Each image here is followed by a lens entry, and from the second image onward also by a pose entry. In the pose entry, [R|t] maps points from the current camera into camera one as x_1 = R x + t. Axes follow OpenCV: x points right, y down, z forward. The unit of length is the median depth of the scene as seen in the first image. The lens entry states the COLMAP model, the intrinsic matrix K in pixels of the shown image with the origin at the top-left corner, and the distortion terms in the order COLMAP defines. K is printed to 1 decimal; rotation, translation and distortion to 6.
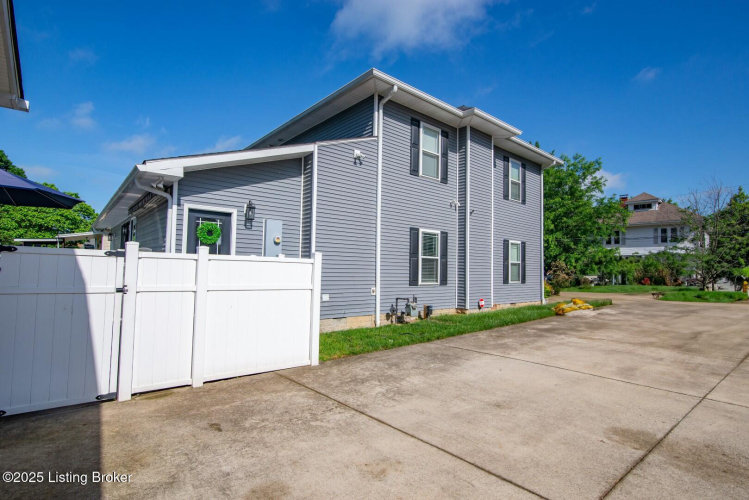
lens RADIAL K [[374.2, 0, 373.2], [0, 374.2, 255.1], [0, 0, 1]] dist [-0.004145, 0.001326]
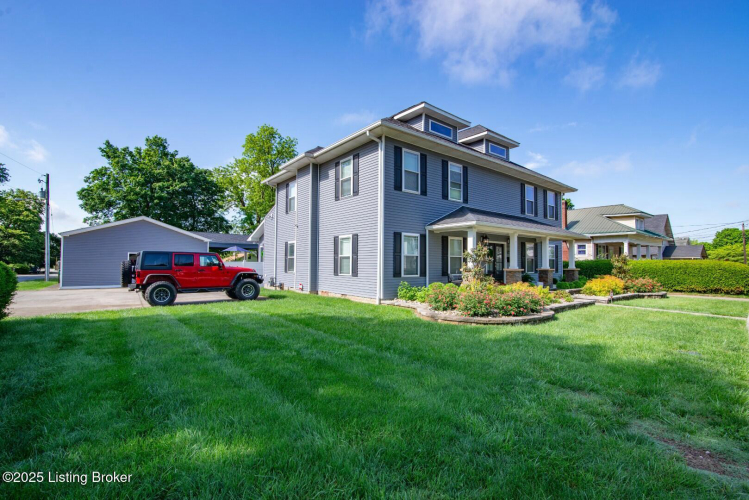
lens RADIAL K [[343.1, 0, 374.9], [0, 343.1, 249.3], [0, 0, 1]] dist [-0.021821, 0.001201]
pose [[-0.046700, -0.064747, -0.996808, 4.197115], [0.033348, 0.997240, -0.066337, 0.213439], [0.998352, -0.036339, -0.044412, 3.519502]]
